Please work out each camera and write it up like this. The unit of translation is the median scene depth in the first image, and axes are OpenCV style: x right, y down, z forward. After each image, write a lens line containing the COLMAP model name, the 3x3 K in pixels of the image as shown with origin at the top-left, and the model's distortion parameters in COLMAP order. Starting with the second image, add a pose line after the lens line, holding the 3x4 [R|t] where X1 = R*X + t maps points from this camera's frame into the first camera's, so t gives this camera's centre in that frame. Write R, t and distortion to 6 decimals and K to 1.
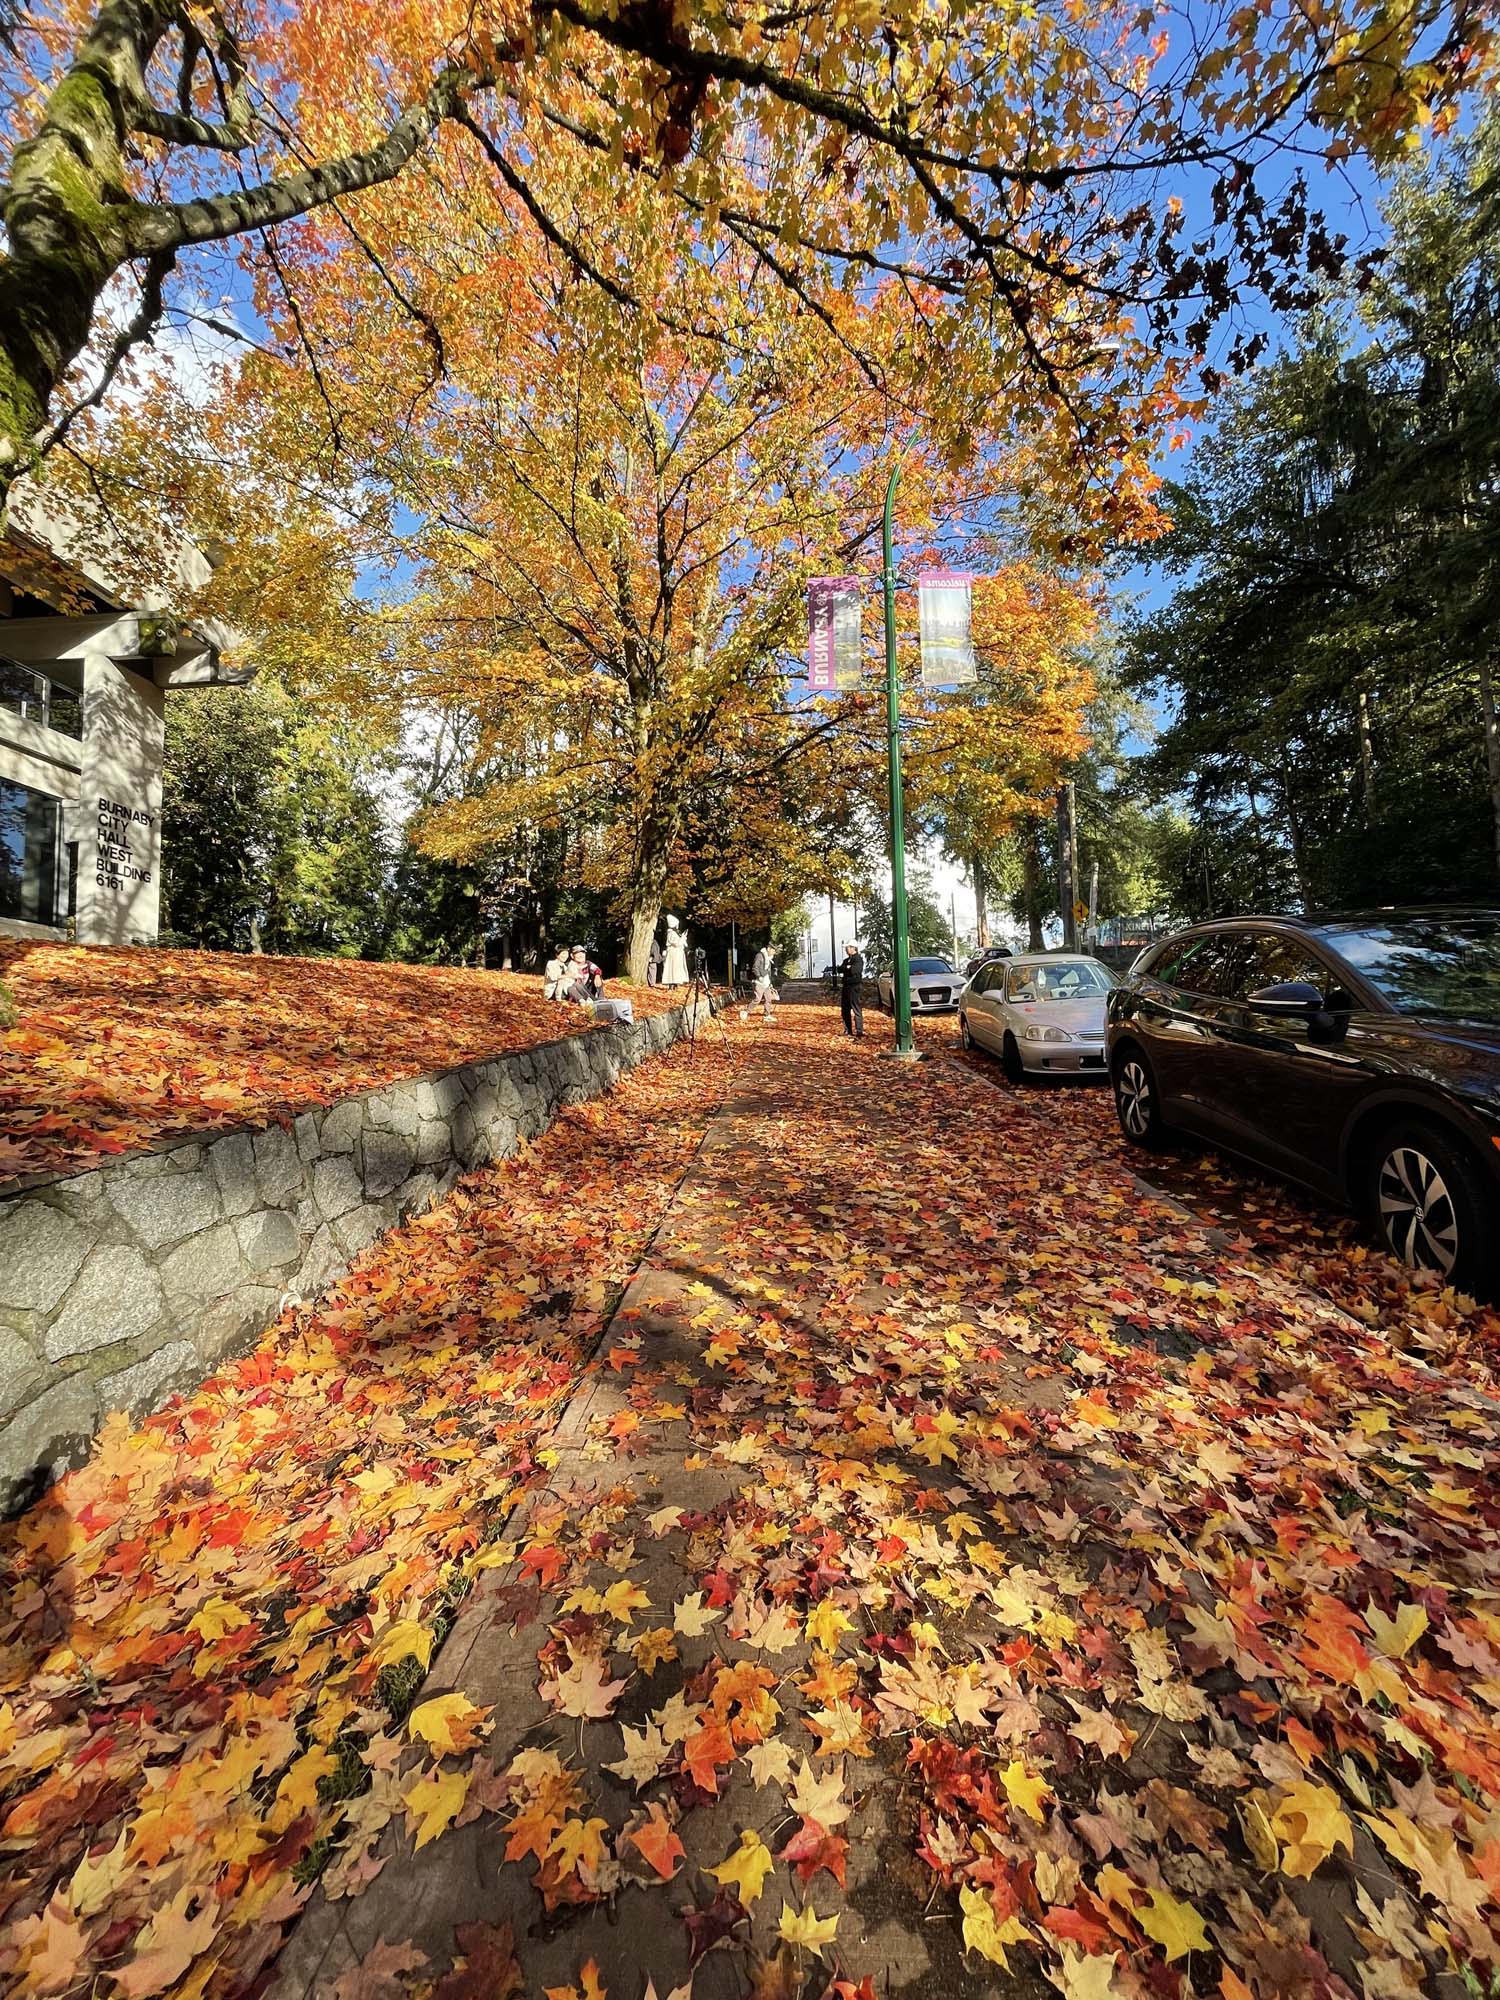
lens RADIAL K [[801.9, 0, 744.0], [0, 801.9, 990.5], [0, 0, 1]] dist [-0.001126, 0.000230]
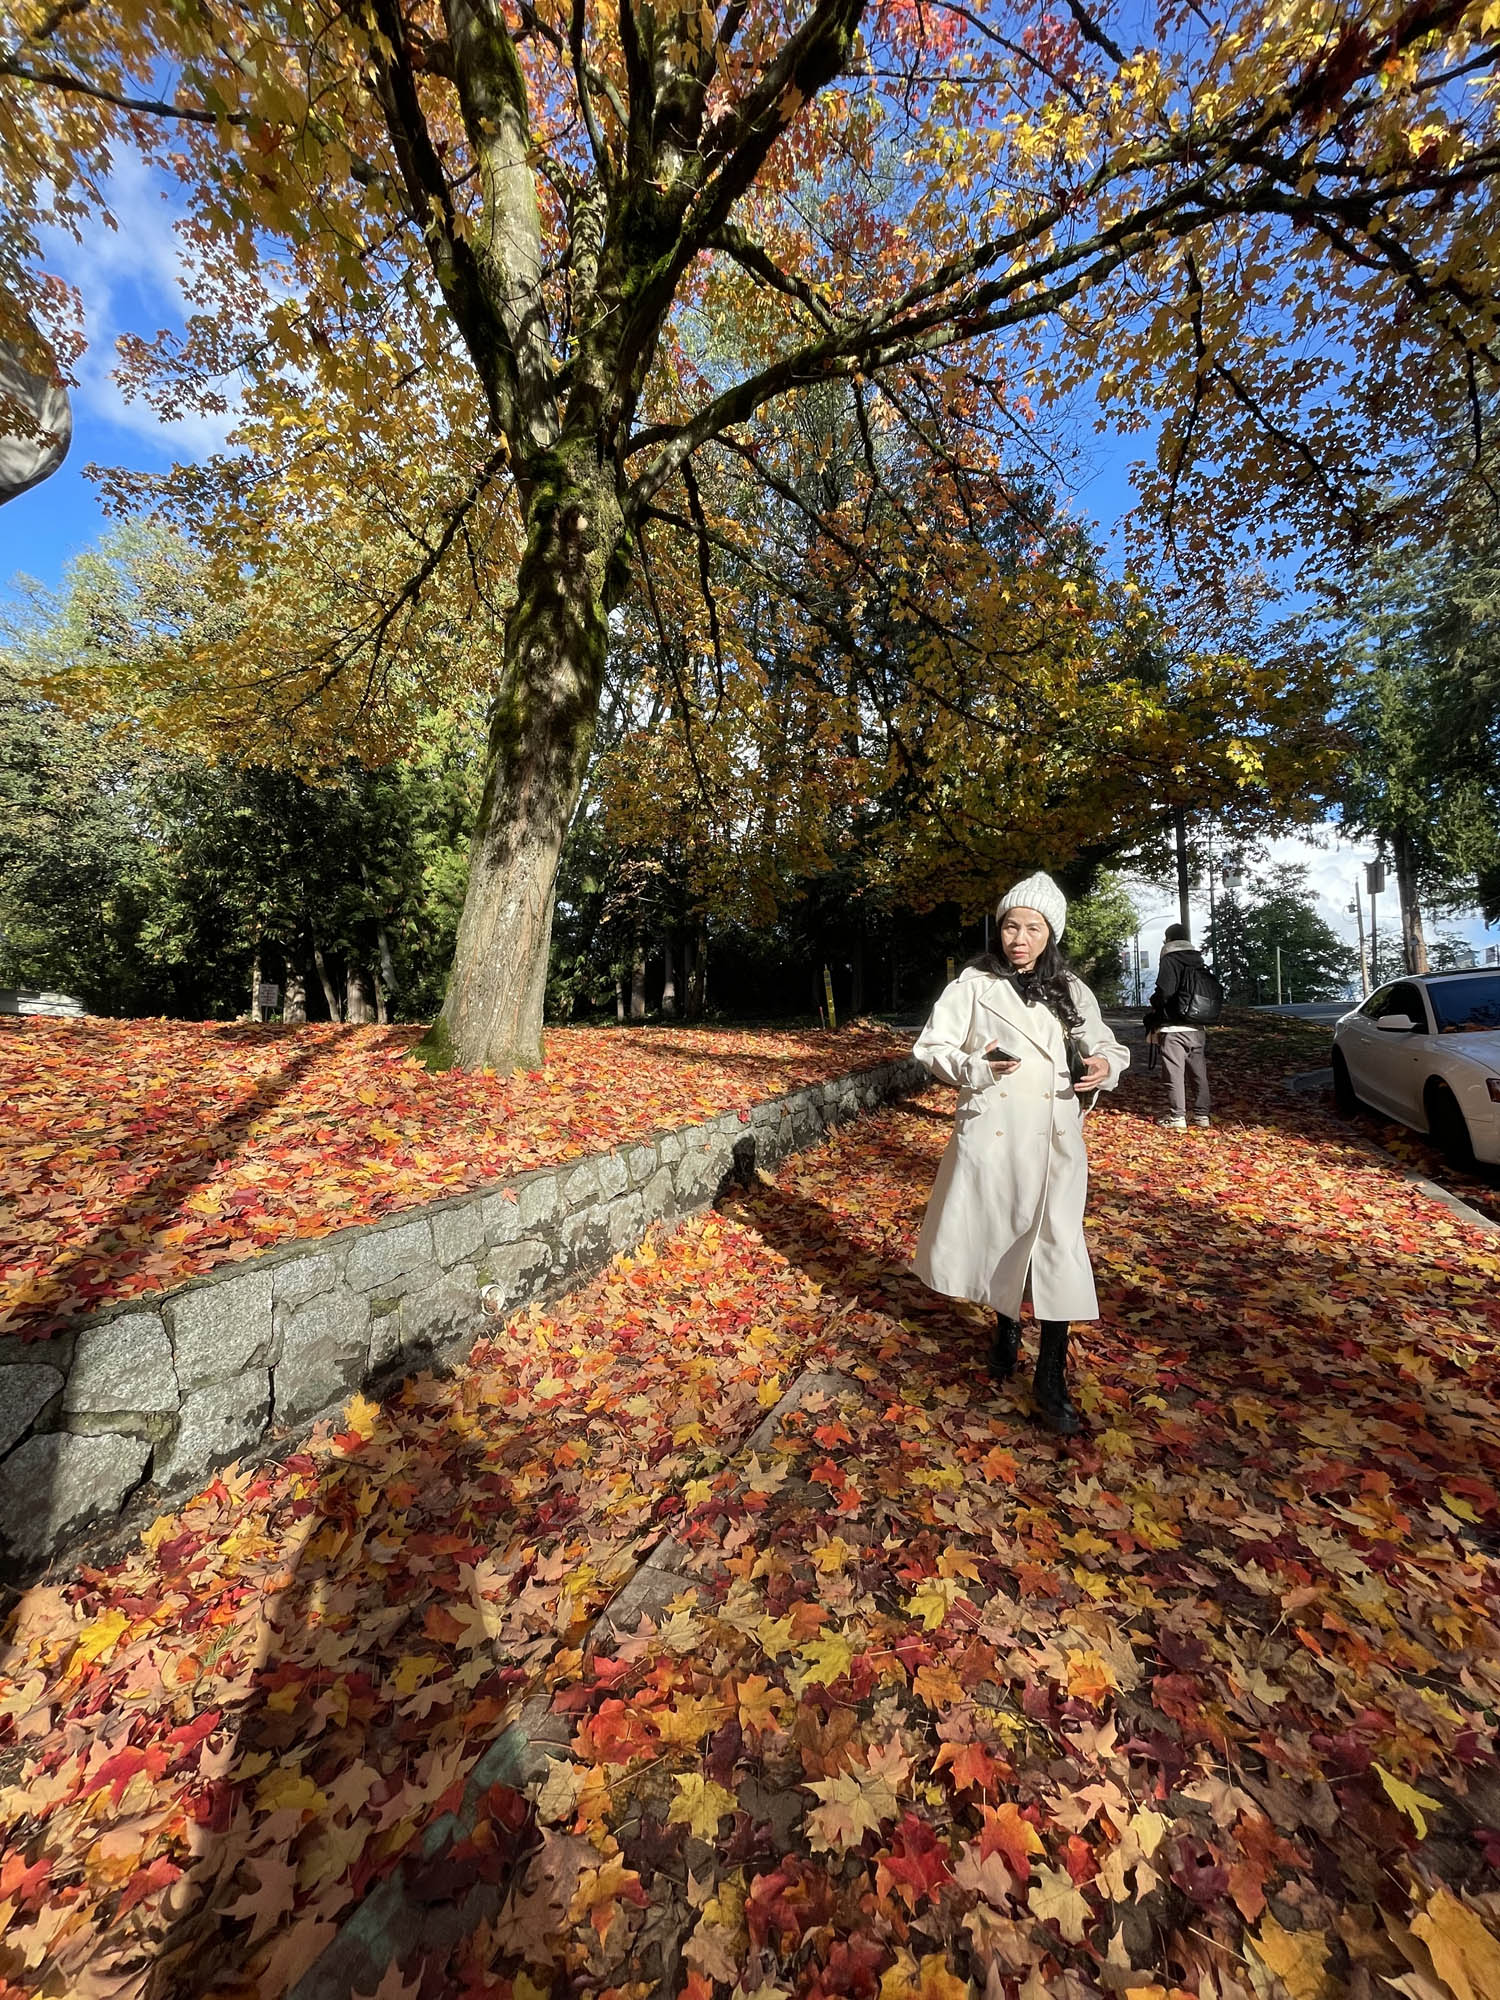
lens RADIAL K [[801.9, 0, 744.0], [0, 801.9, 990.5], [0, 0, 1]] dist [-0.001126, 0.000230]
pose [[0.930269, 0.000925, -0.366878, 0.015013], [-0.009596, 0.999716, -0.021809, -0.004769], [0.366753, 0.023809, 0.930014, 0.145142]]
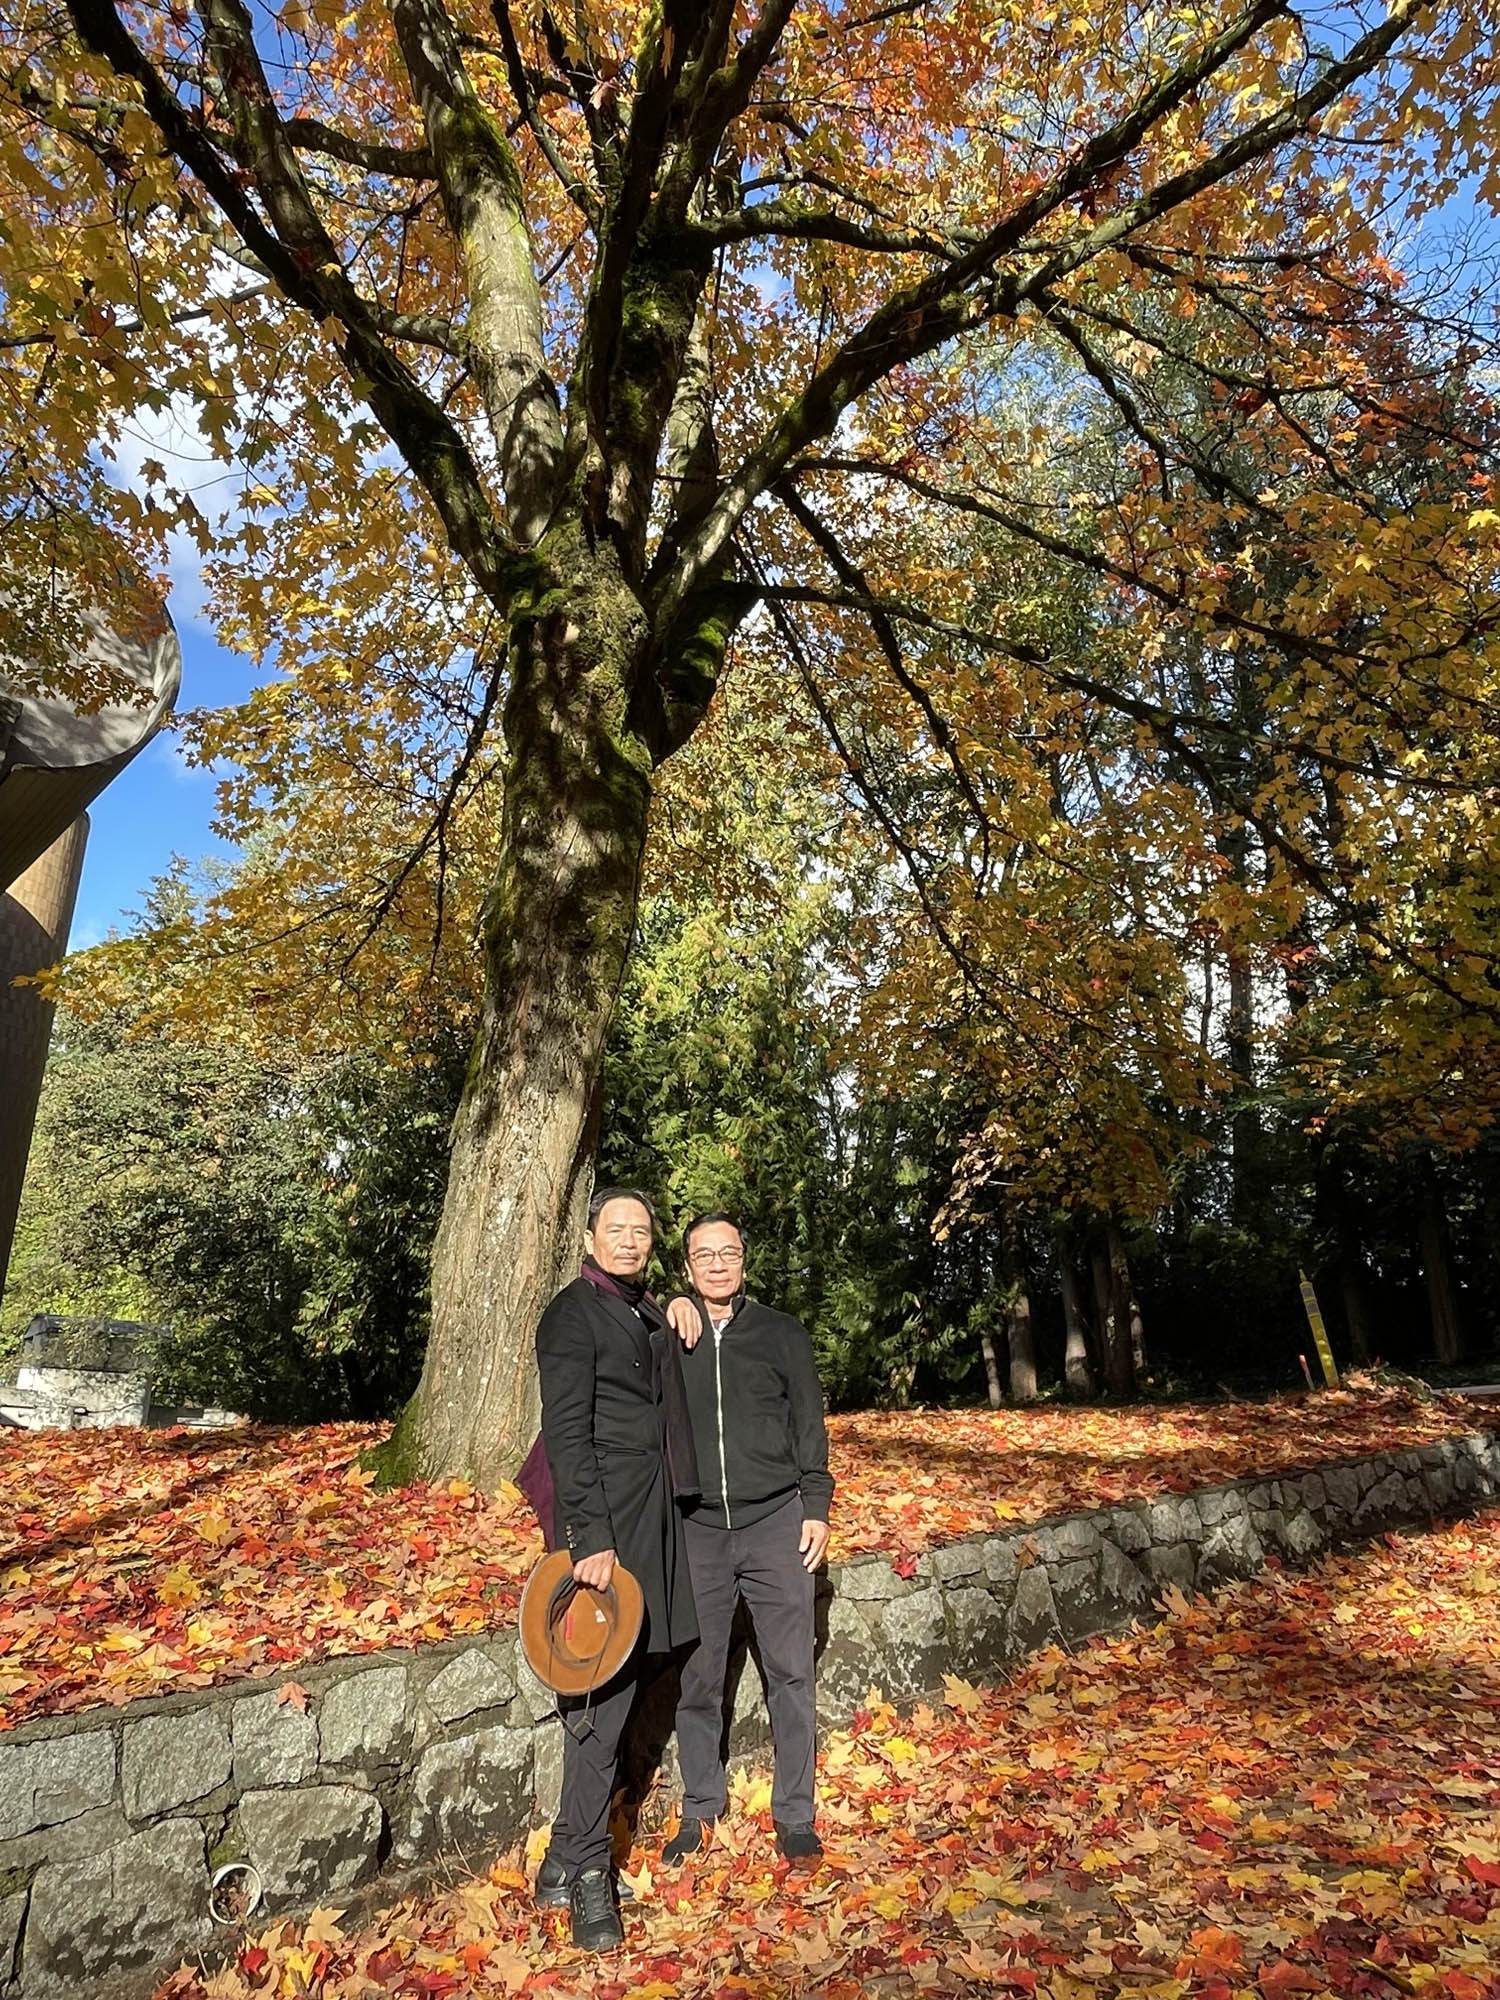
lens RADIAL K [[1360.1, 0, 737.4], [0, 1360.1, 997.4], [0, 0, 1]] dist [0.034860, -0.053822]
pose [[0.730689, -0.222691, -0.645369, 0.030455], [0.042861, 0.958404, -0.282179, -0.002764], [0.681363, 0.178524, 0.709840, 0.156534]]
